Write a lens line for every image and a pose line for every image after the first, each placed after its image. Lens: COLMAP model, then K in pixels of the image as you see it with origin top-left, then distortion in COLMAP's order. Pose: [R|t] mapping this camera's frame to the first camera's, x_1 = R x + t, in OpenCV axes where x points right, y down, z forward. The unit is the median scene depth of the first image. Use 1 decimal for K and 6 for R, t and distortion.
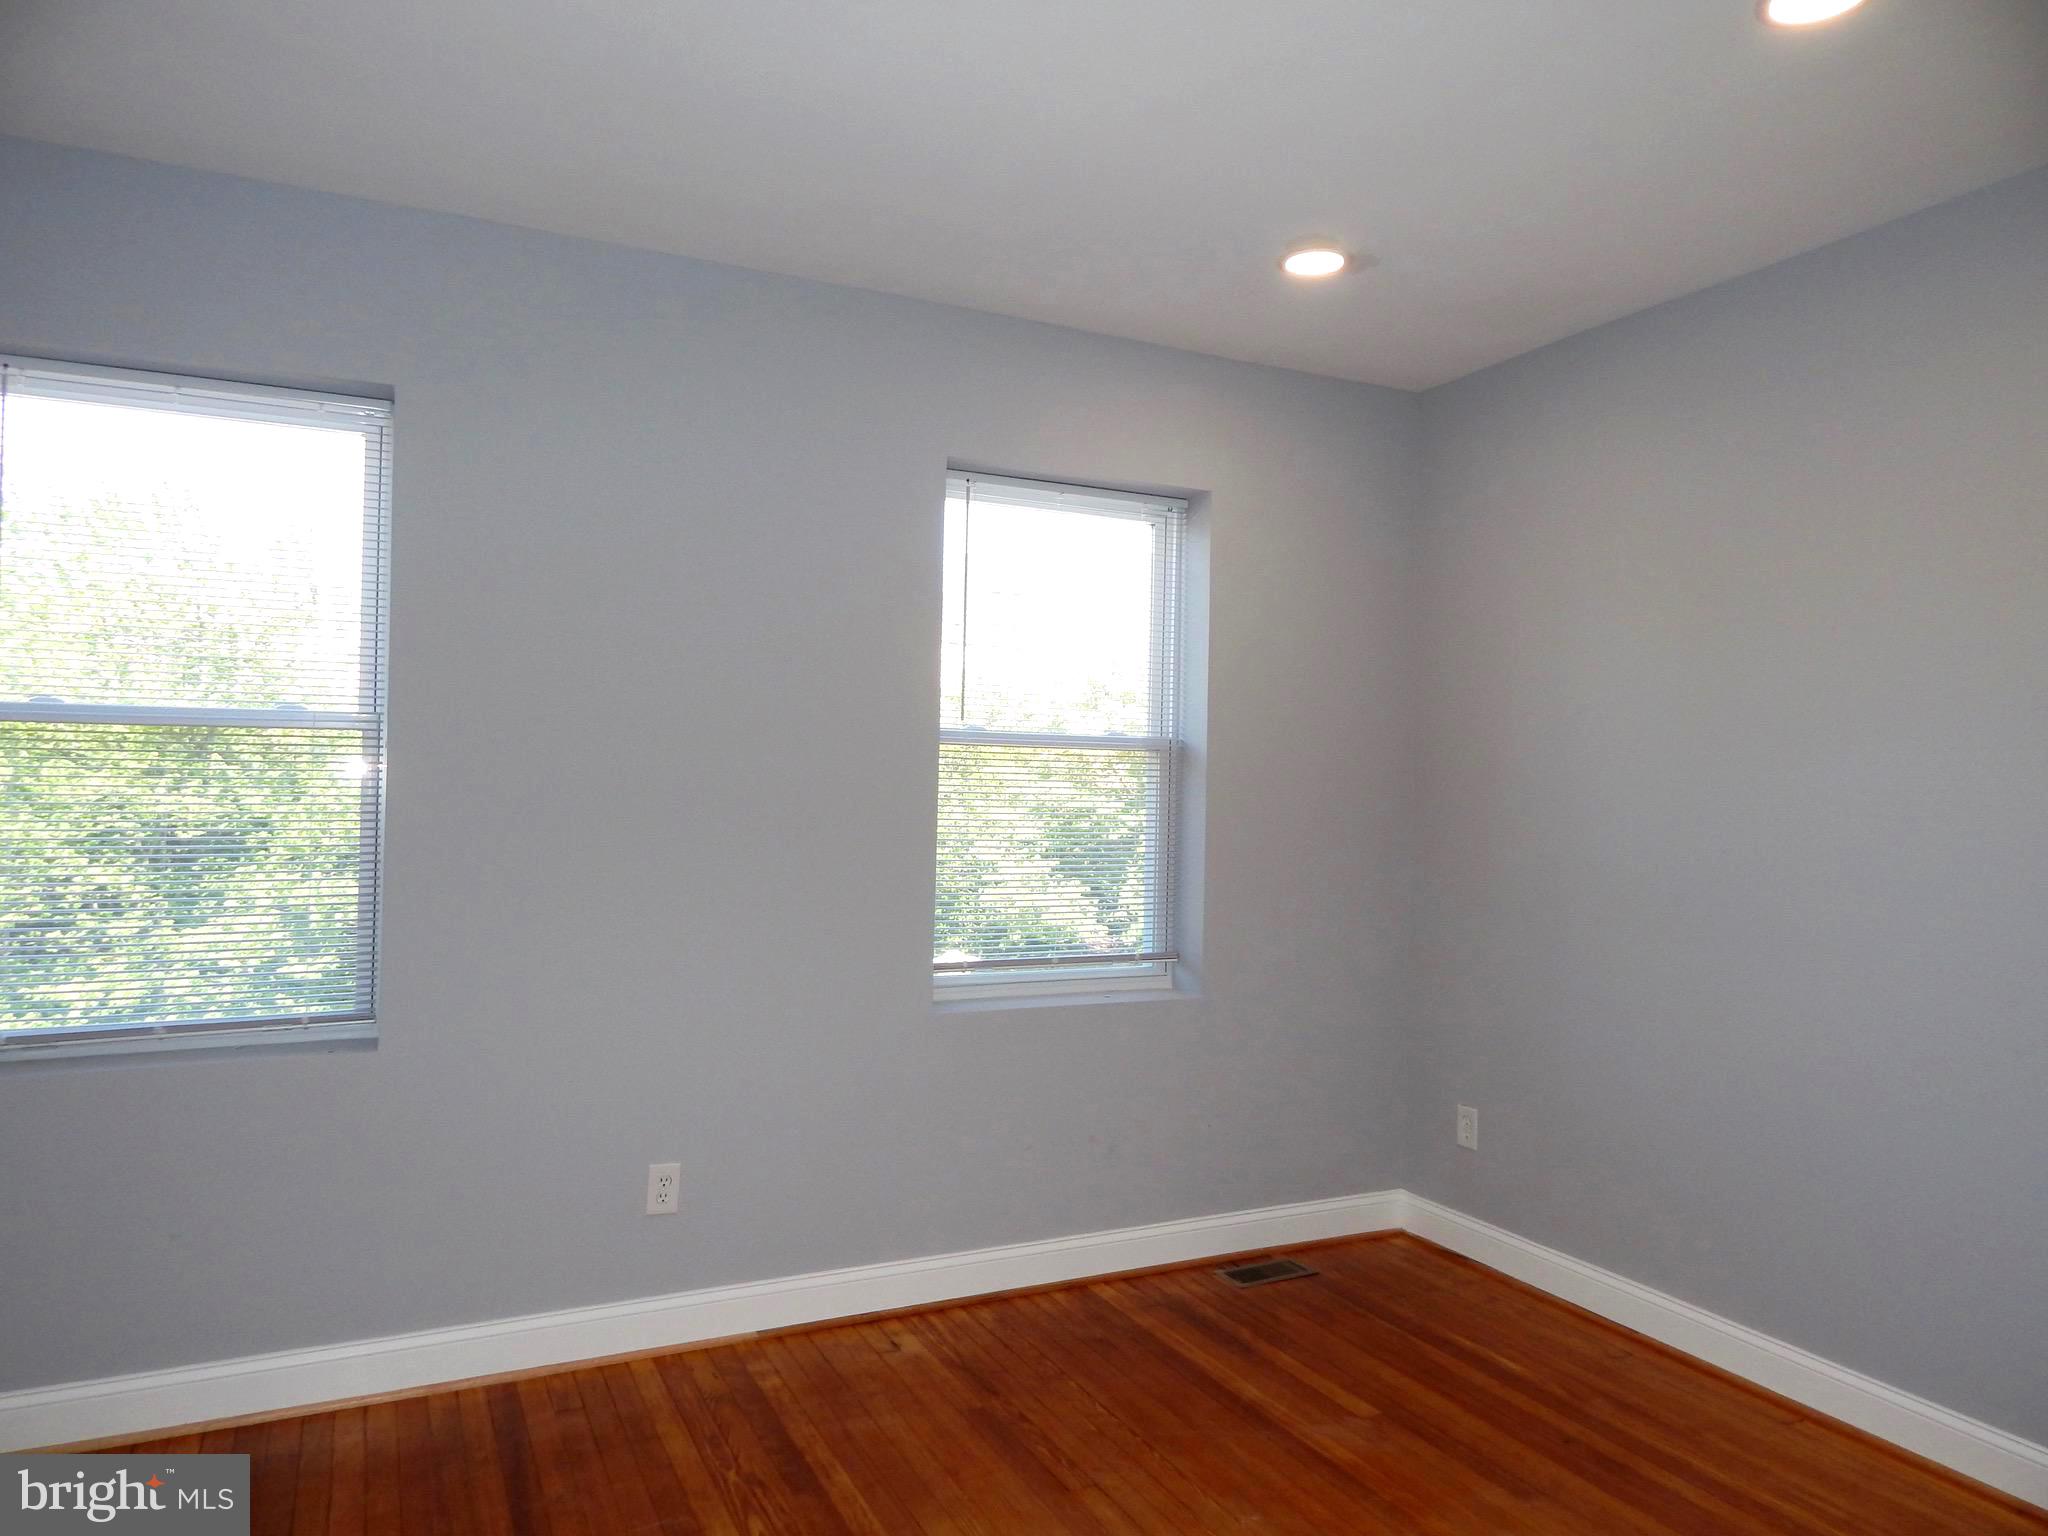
lens RADIAL K [[1368.8, 0, 1021.5], [0, 1368.8, 769.6], [0, 0, 1]] dist [0.035267, -0.010396]
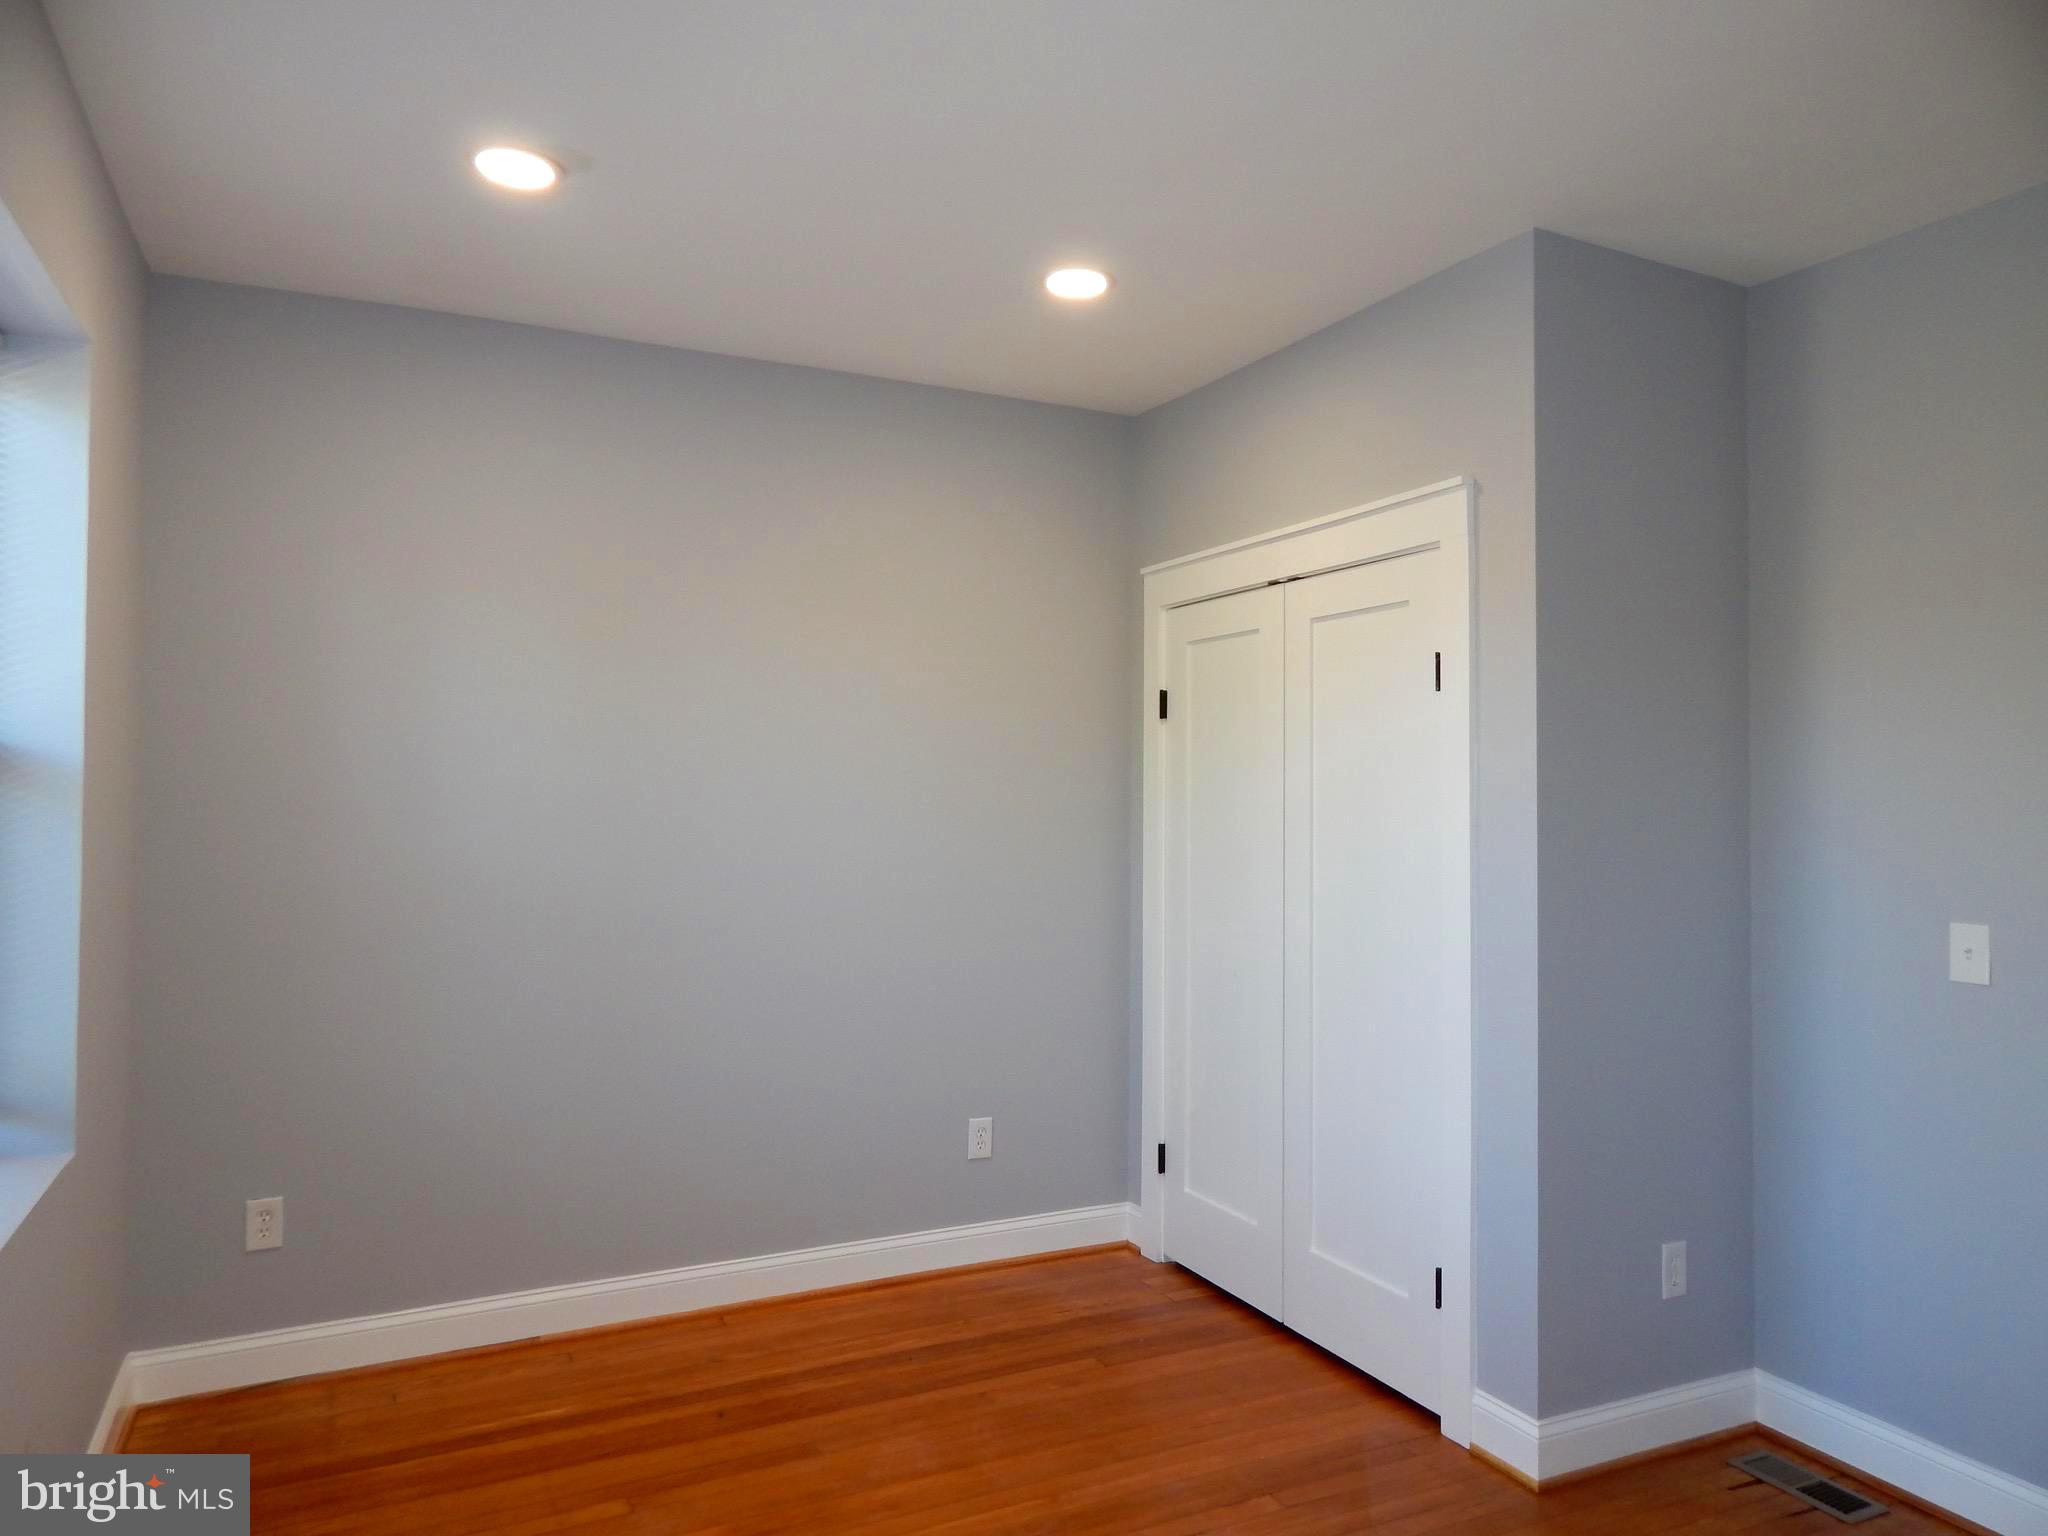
lens RADIAL K [[1368.8, 0, 1019.9], [0, 1368.8, 774.3], [0, 0, 1]] dist [0.035267, -0.010396]
pose [[0.003911, -0.009177, 0.999950, -0.650430], [-0.020591, 0.999745, 0.009255, -0.027586], [-0.999780, -0.020627, 0.003721, 0.746324]]
